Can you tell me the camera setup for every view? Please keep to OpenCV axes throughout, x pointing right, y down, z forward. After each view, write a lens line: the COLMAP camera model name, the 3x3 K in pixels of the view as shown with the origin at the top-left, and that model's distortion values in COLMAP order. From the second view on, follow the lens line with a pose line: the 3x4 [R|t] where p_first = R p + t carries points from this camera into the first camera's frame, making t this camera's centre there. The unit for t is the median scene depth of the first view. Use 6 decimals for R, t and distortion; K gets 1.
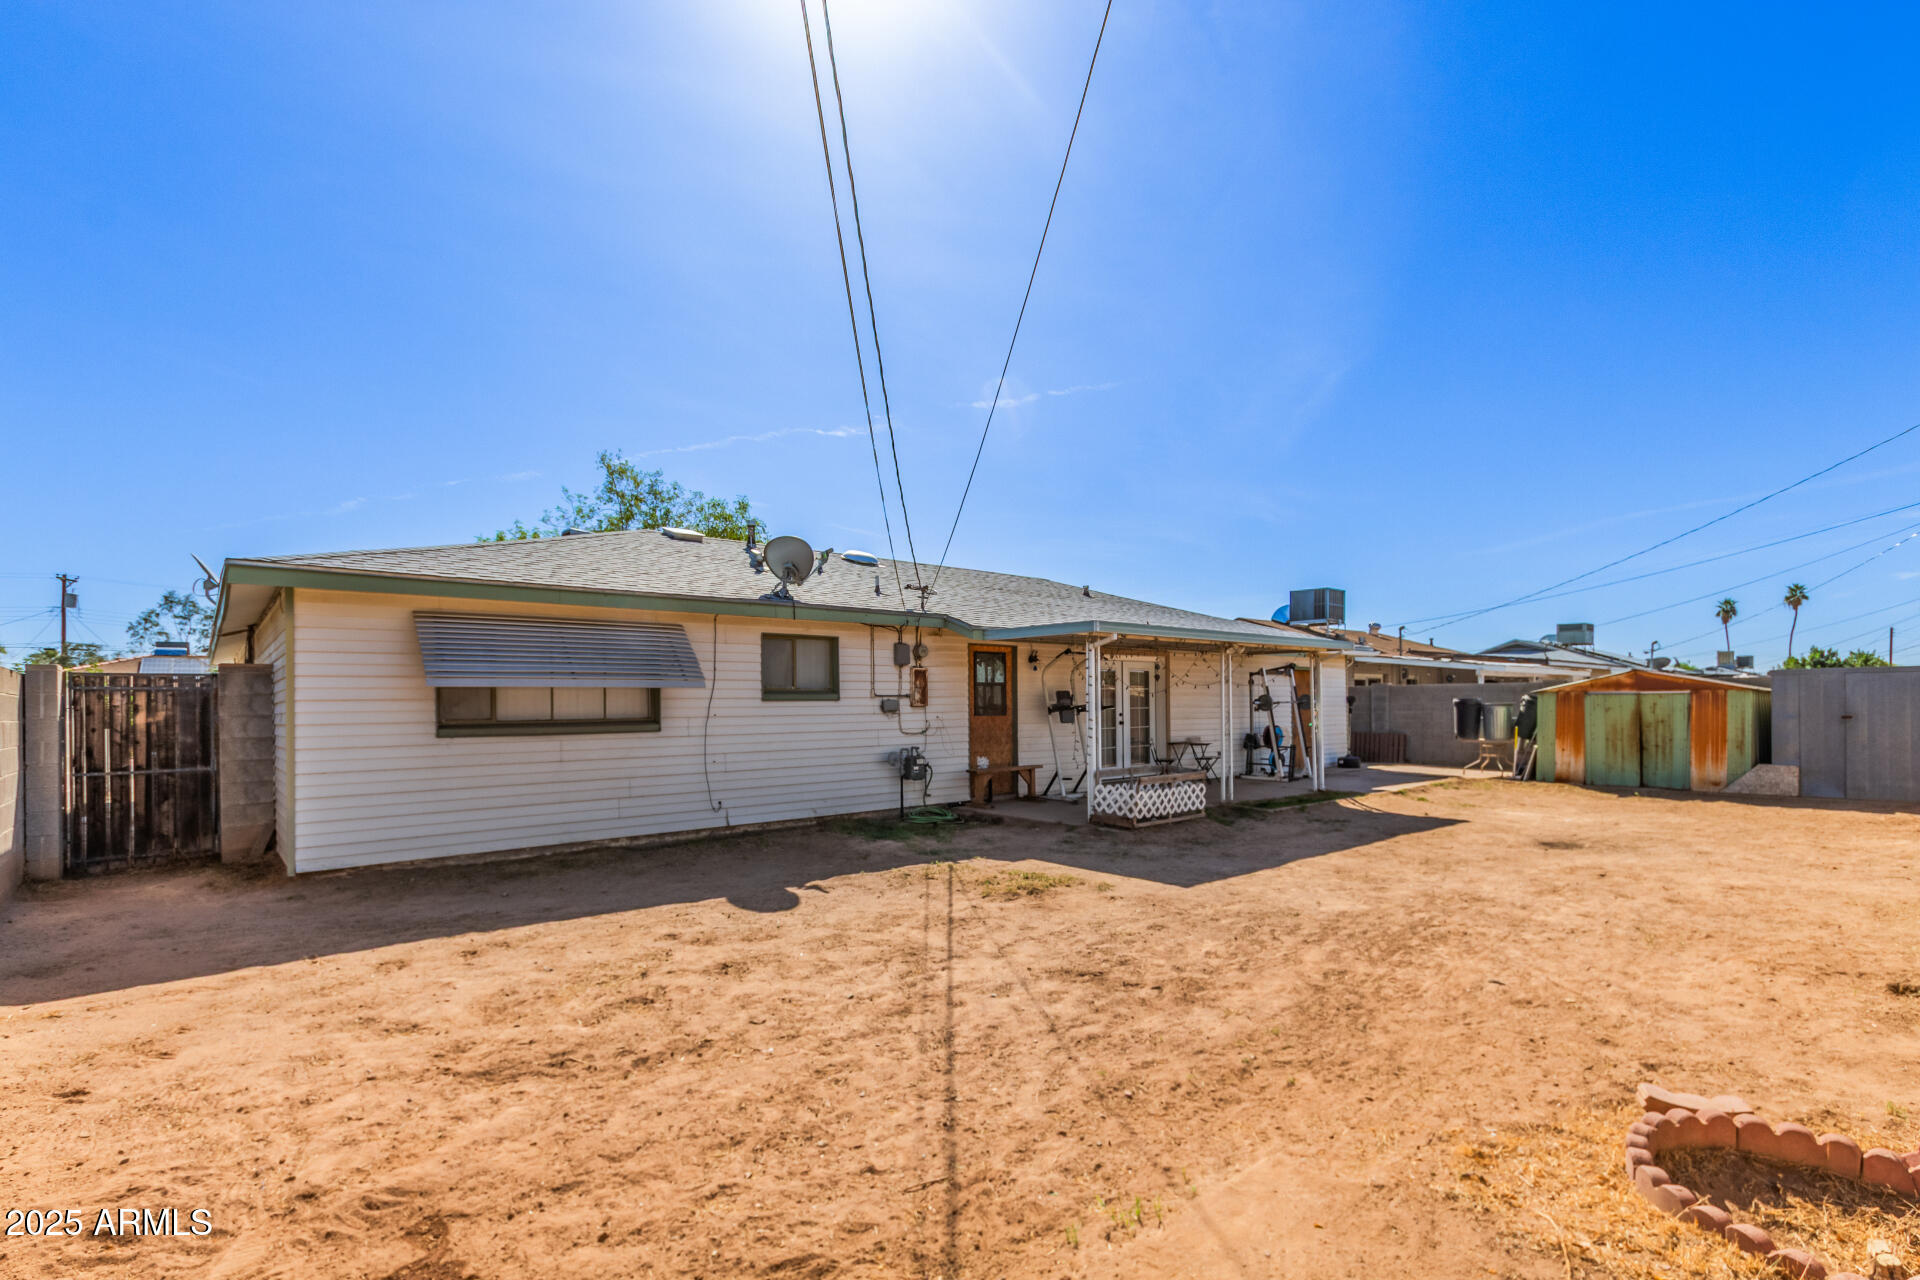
lens RADIAL K [[895.9, 0, 964.9], [0, 895.9, 701.4], [0, 0, 1]] dist [0.016675, -0.000141]
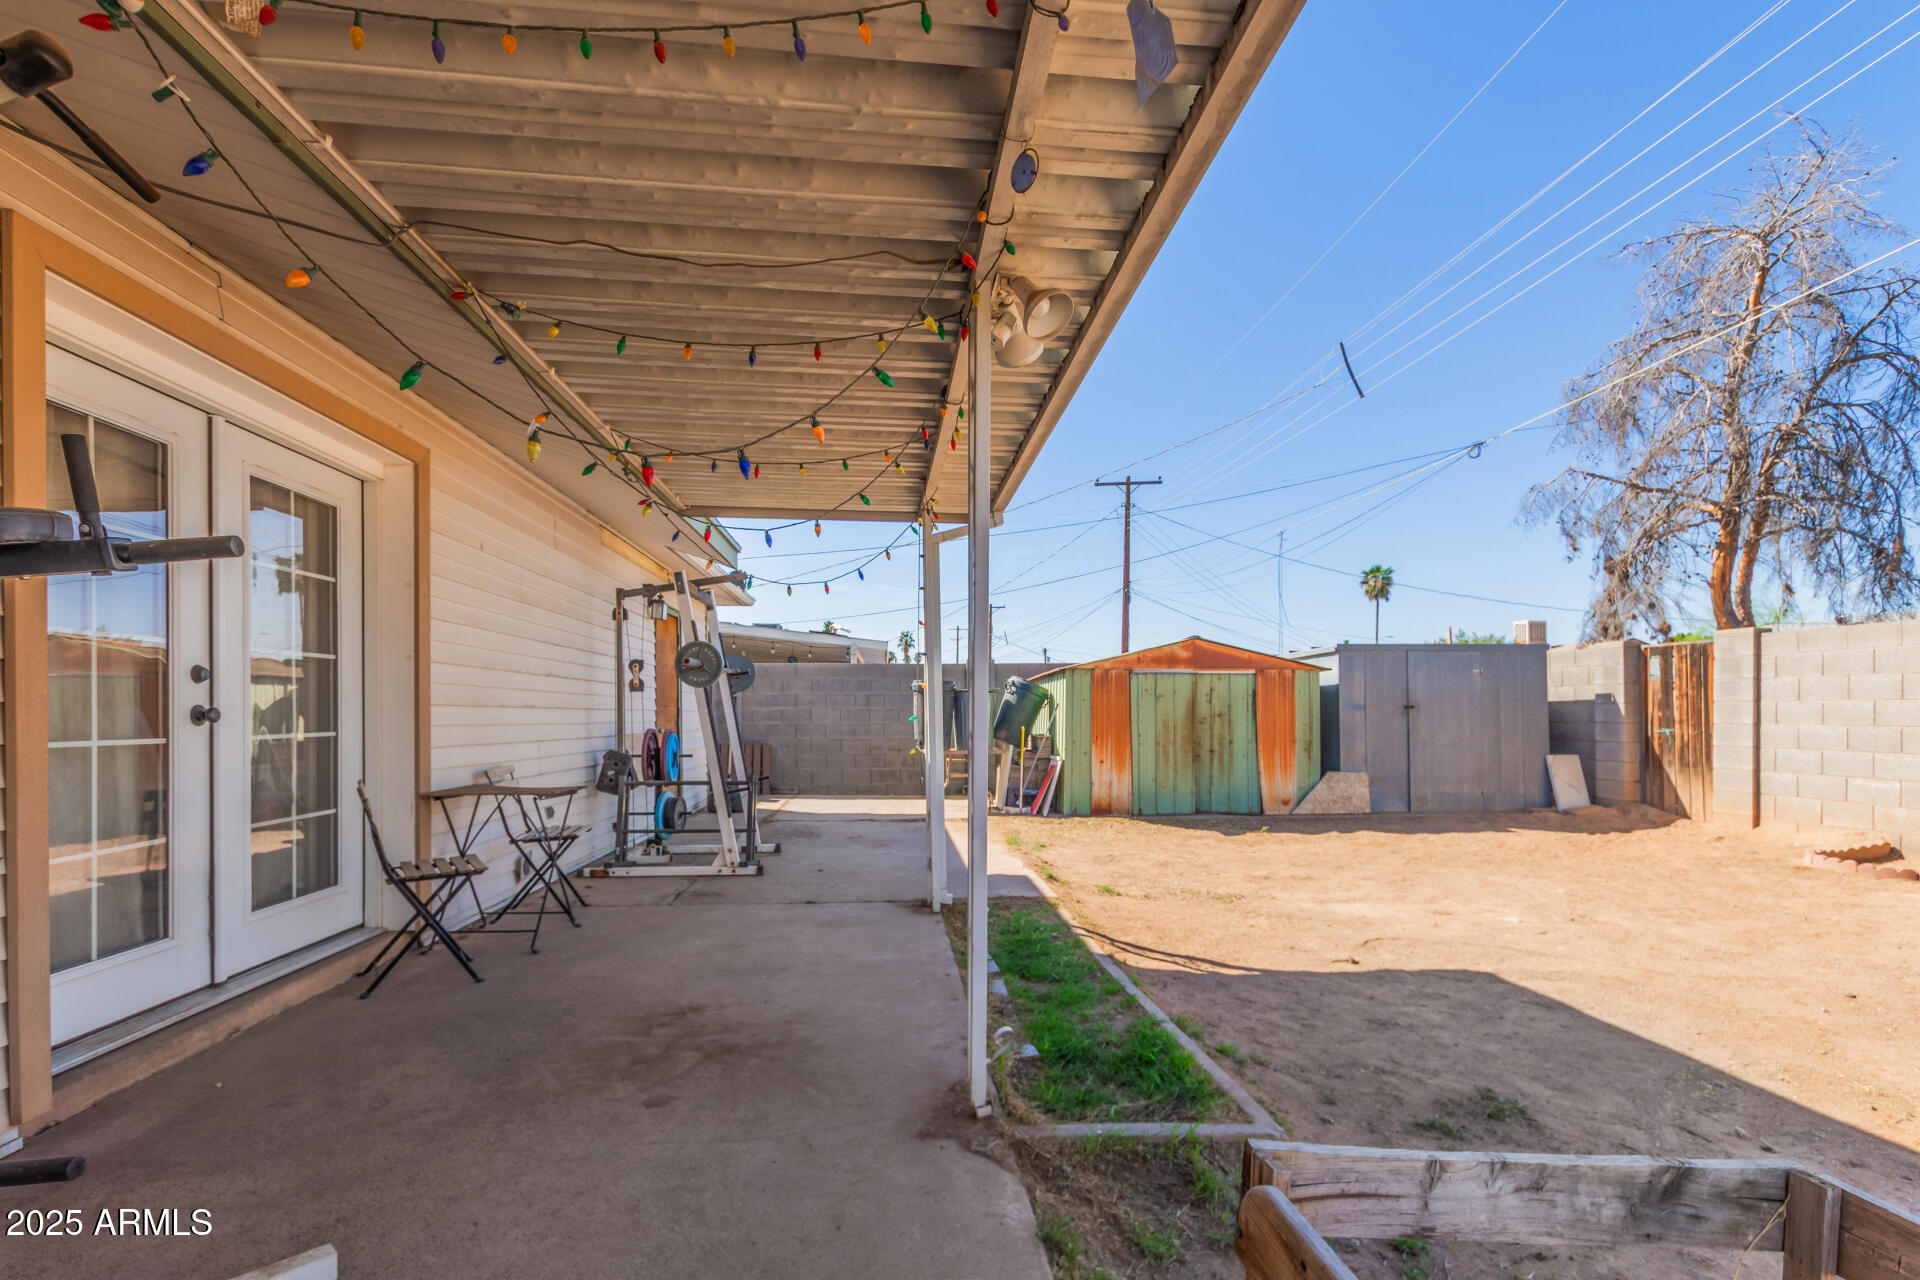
lens RADIAL K [[895.9, 0, 966.8], [0, 895.9, 716.1], [0, 0, 1]] dist [0.016675, -0.000141]
pose [[0.589014, 0.003218, 0.808116, 0.141652], [-0.004155, 0.999991, -0.000953, 0.030385], [-0.808112, -0.002796, 0.589022, 0.946183]]
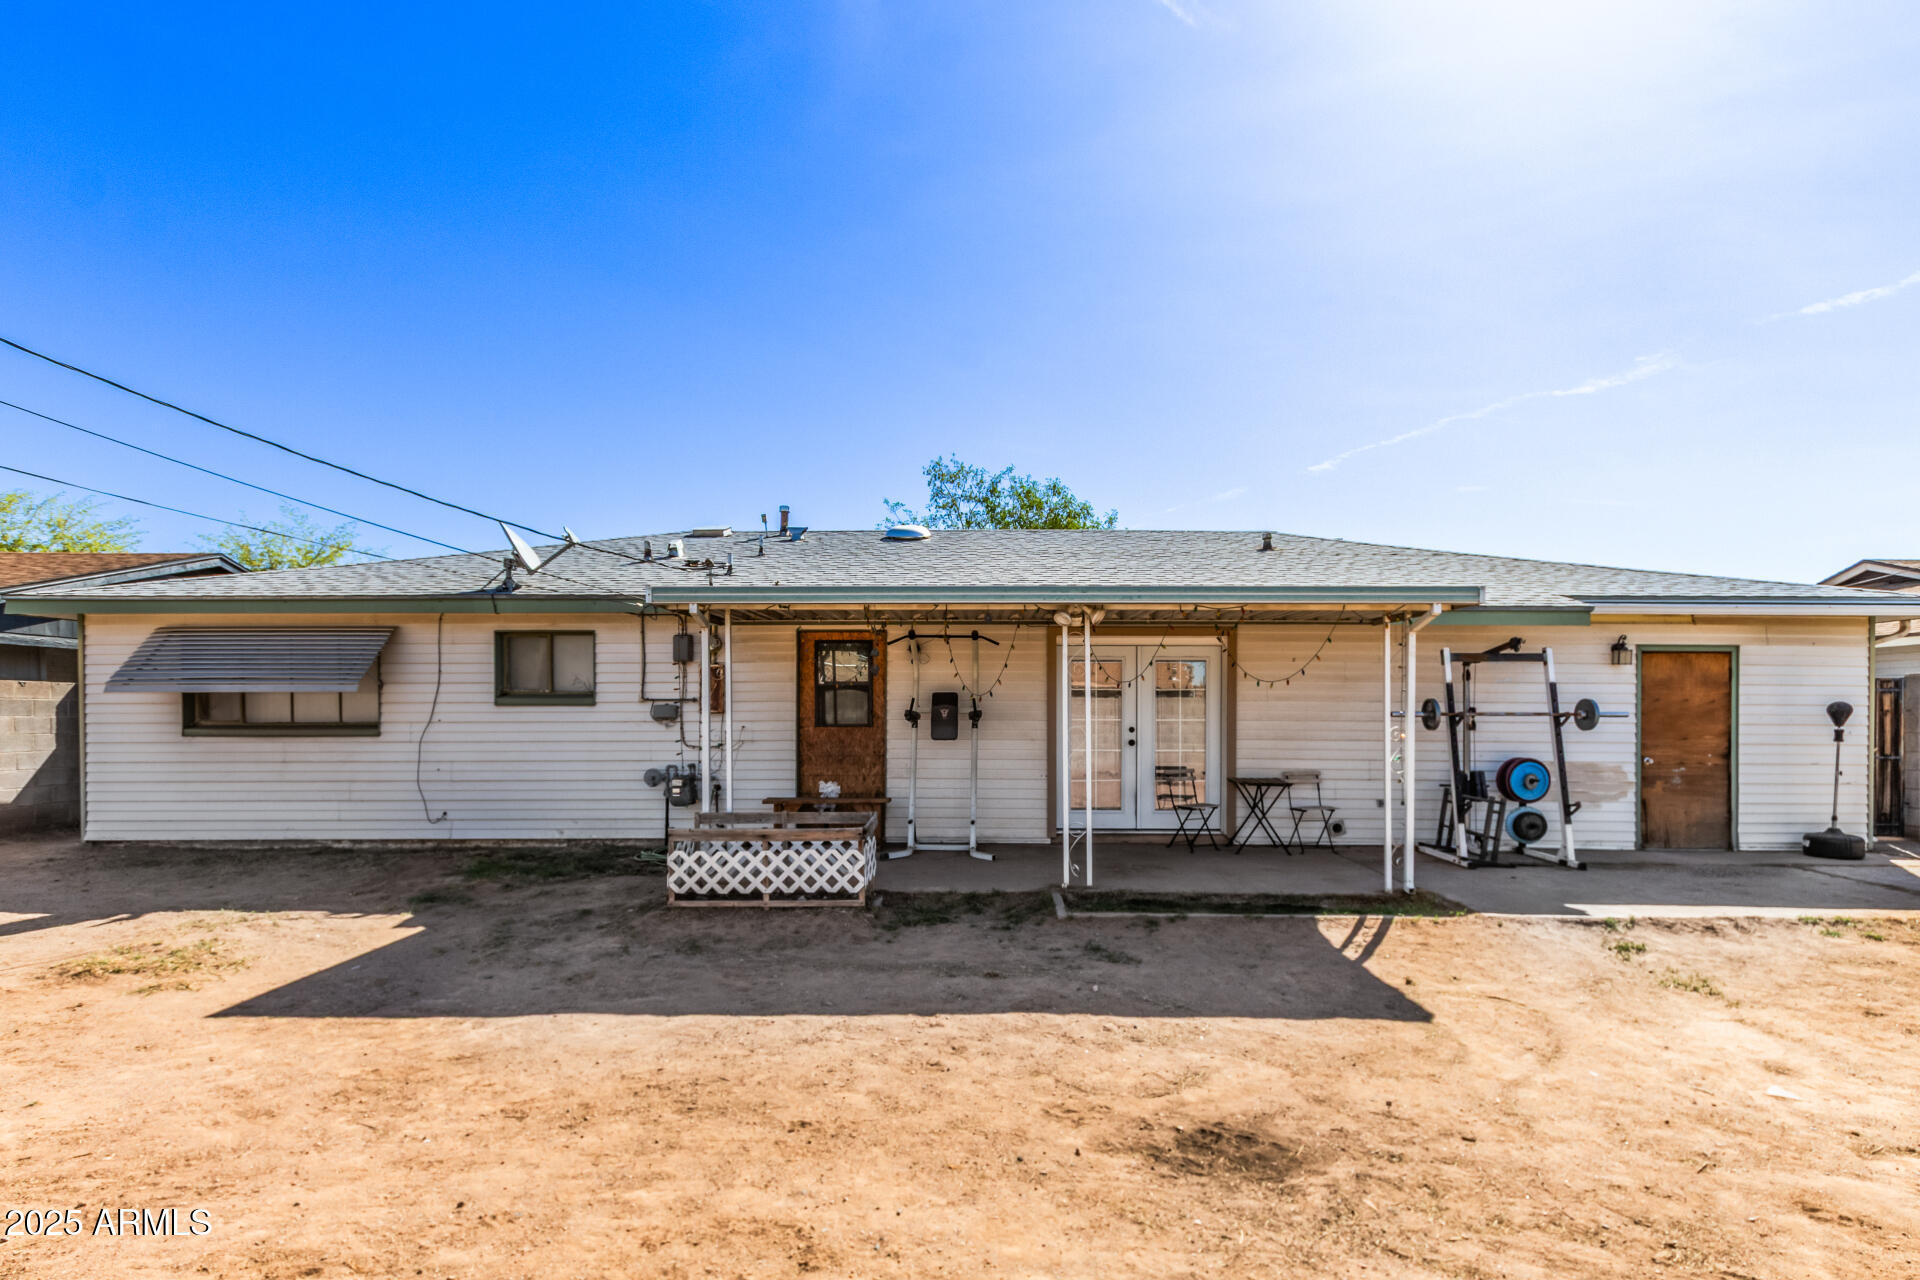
lens RADIAL K [[895.9, 0, 974.6], [0, 895.9, 712.1], [0, 0, 1]] dist [0.016675, -0.000141]
pose [[0.743633, 0.007921, -0.668541, 0.664025], [-0.004612, 0.999967, 0.006717, -0.001979], [0.668572, -0.001911, 0.743645, 0.574714]]
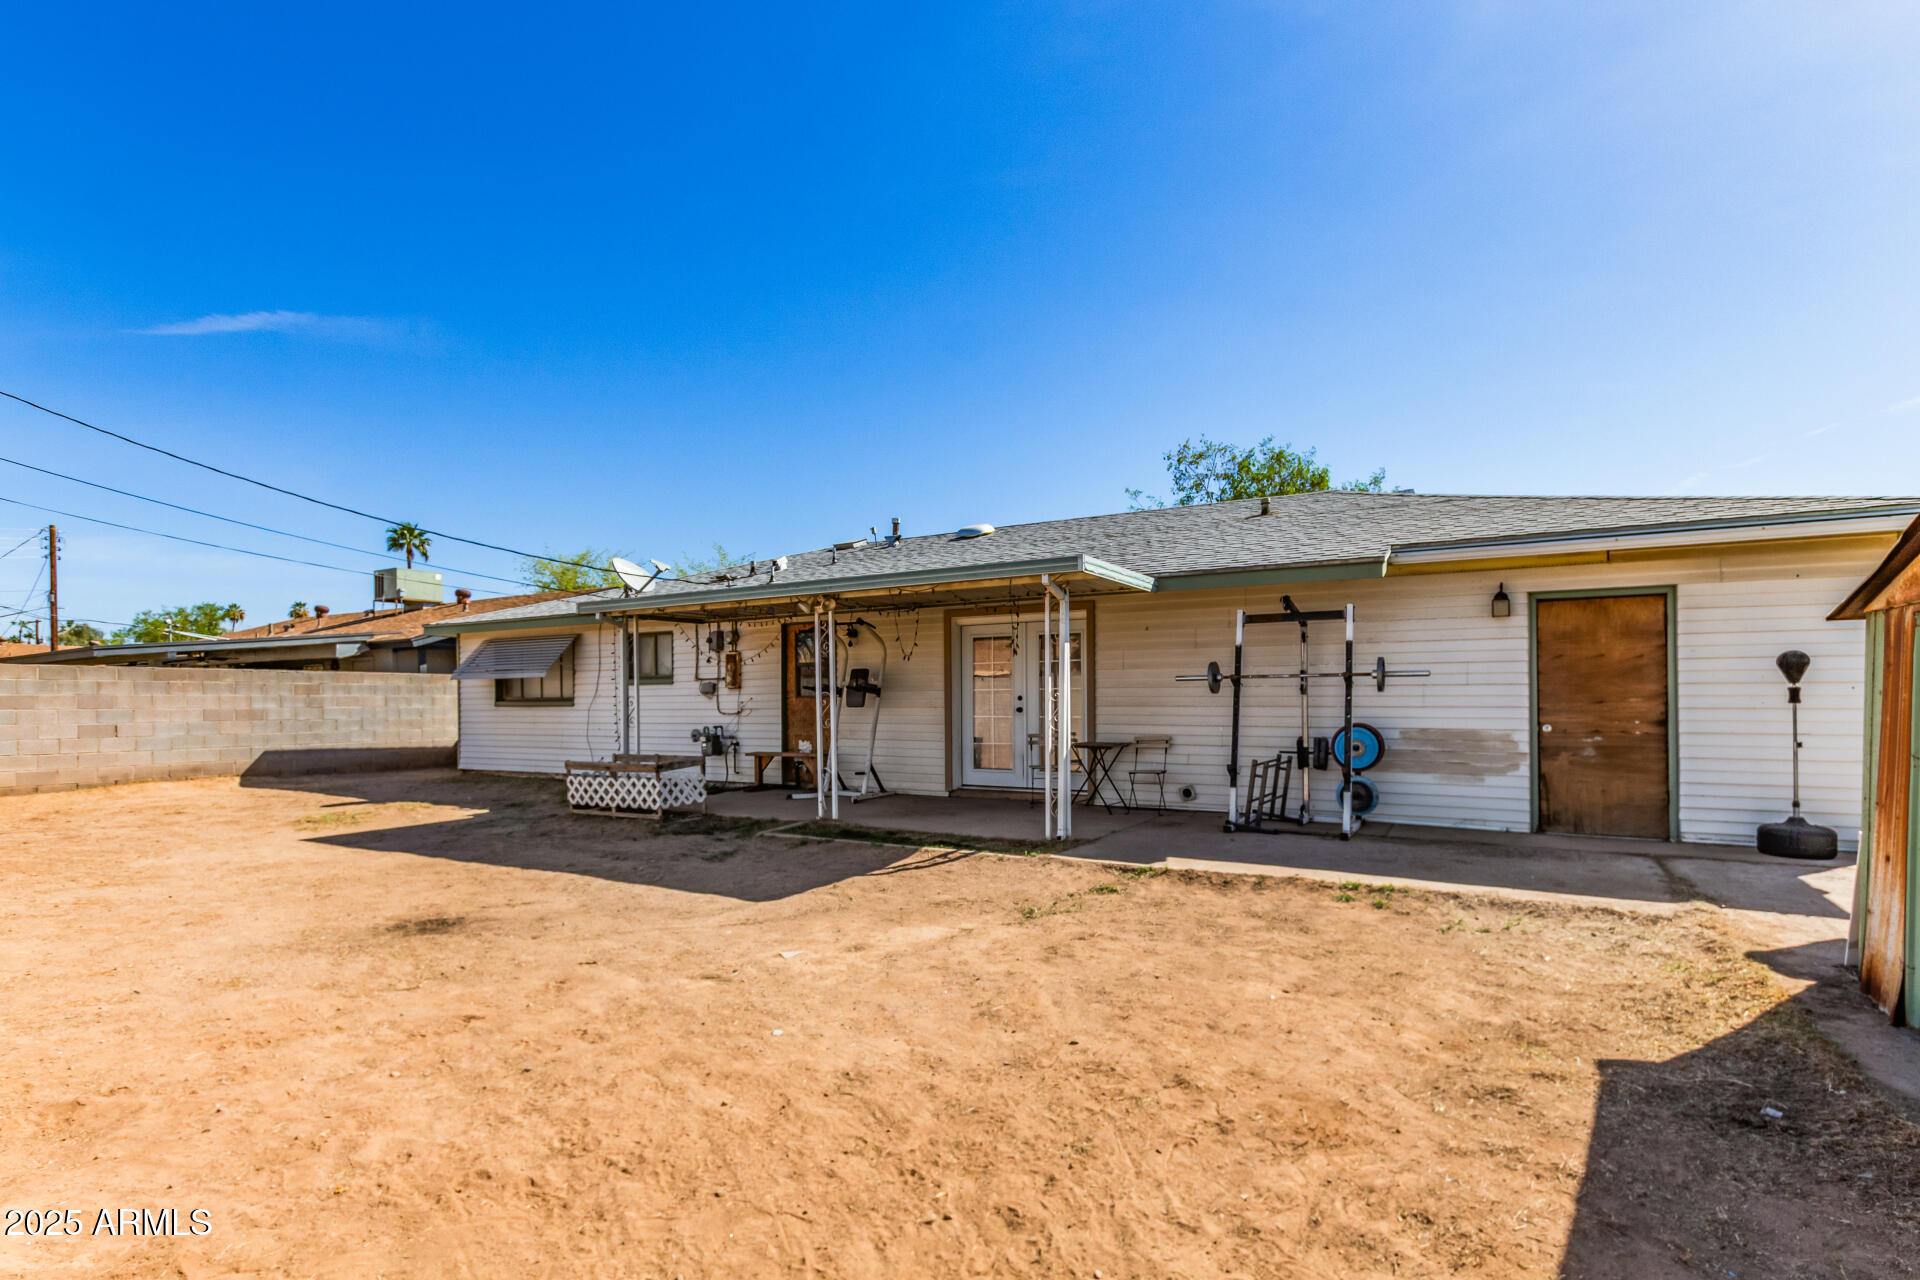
lens RADIAL K [[895.9, 0, 976.1], [0, 895.9, 694.1], [0, 0, 1]] dist [0.016675, -0.000141]
pose [[0.327164, -0.002082, -0.944965, 1.068673], [0.007903, 0.999969, 0.000533, 0.014058], [0.944935, -0.007643, 0.327170, 0.940355]]
